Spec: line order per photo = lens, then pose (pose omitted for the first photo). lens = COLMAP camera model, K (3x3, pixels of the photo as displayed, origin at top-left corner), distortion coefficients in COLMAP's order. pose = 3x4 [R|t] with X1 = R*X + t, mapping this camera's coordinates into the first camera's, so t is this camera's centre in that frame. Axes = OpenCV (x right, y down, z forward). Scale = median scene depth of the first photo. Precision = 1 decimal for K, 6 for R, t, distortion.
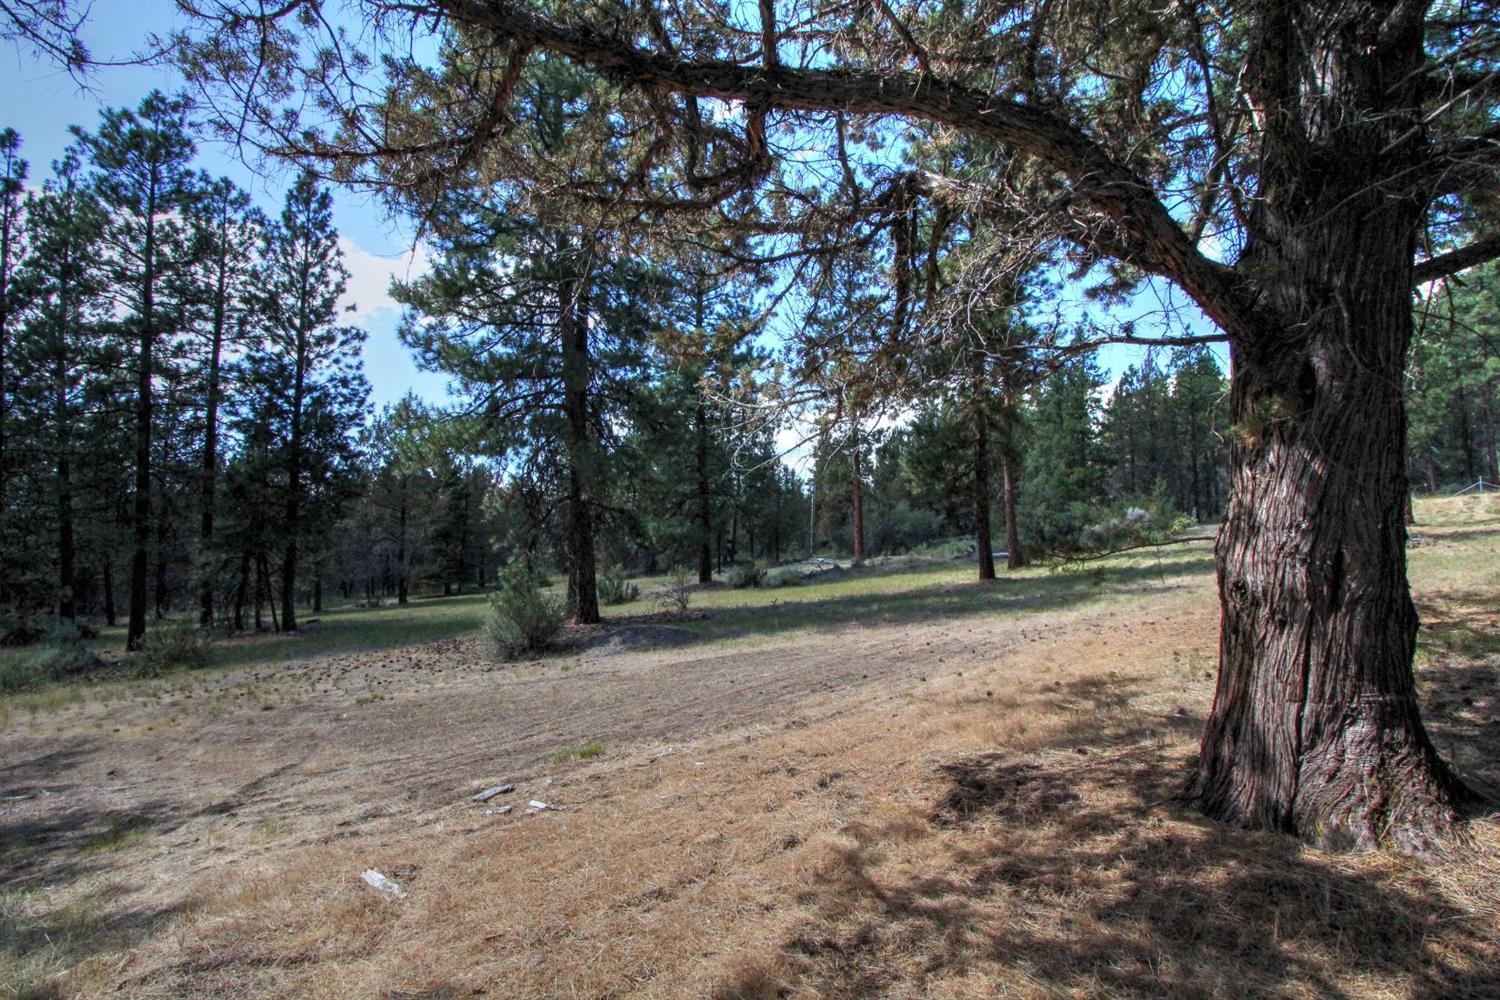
lens RADIAL K [[736.1, 0, 752.8], [0, 736.1, 458.1], [0, 0, 1]] dist [-0.001167, 0.007672]
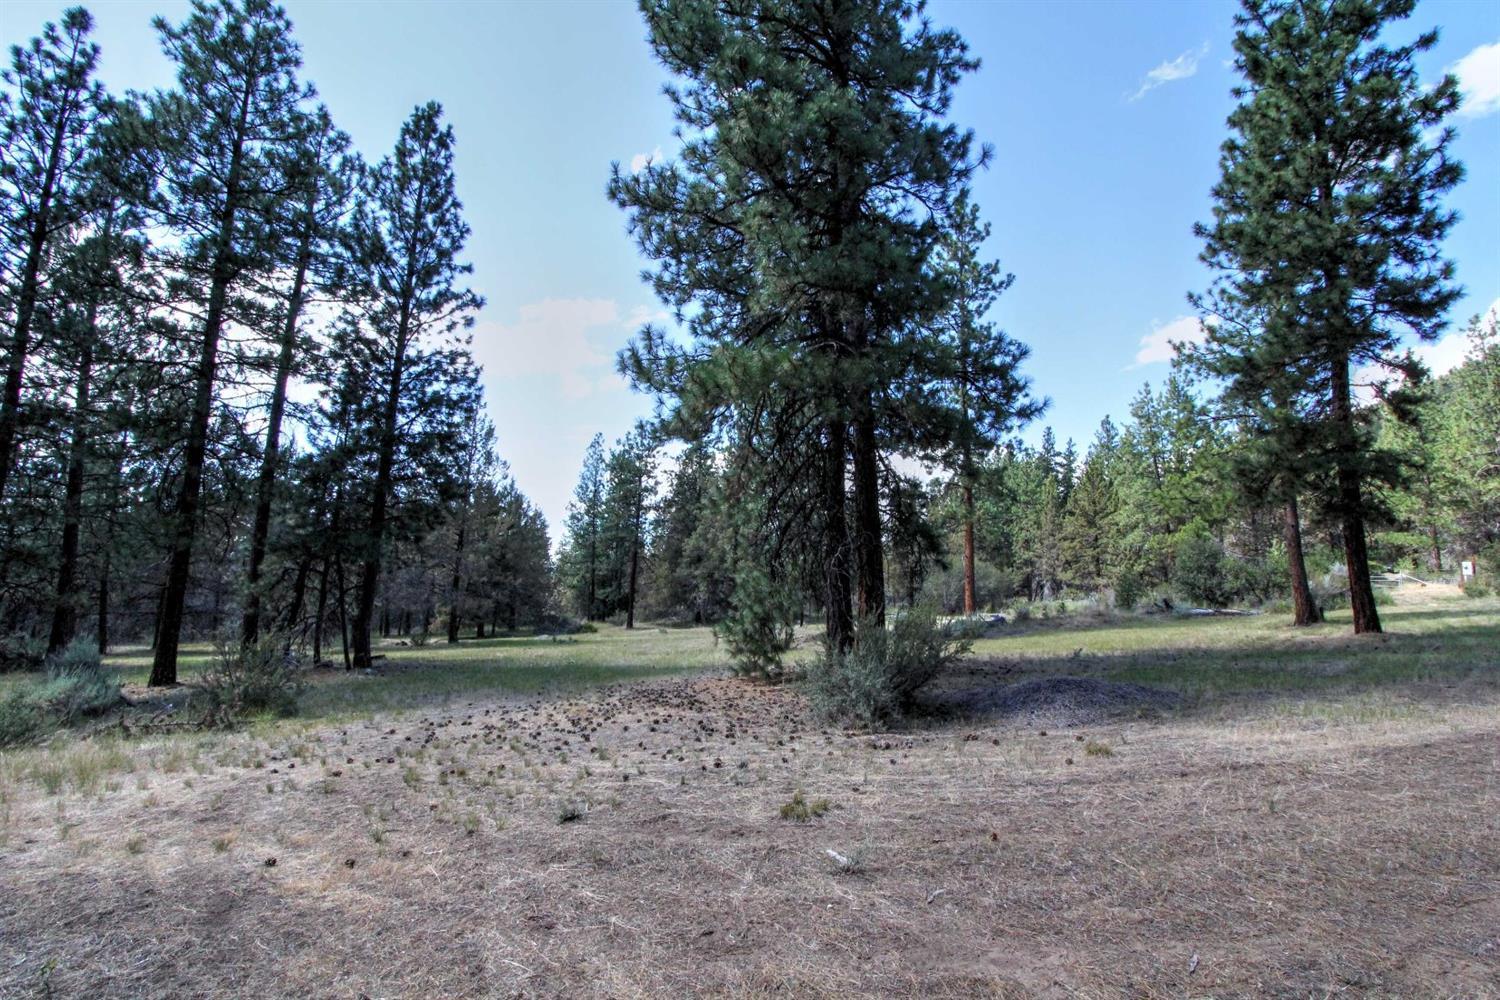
lens RADIAL K [[736.1, 0, 752.8], [0, 736.1, 458.1], [0, 0, 1]] dist [-0.001167, 0.007672]
pose [[0.998578, 0.052580, 0.008743, -0.227476], [-0.051726, 0.995518, -0.079177, 0.052726], [-0.012867, 0.078613, 0.996822, 0.203498]]
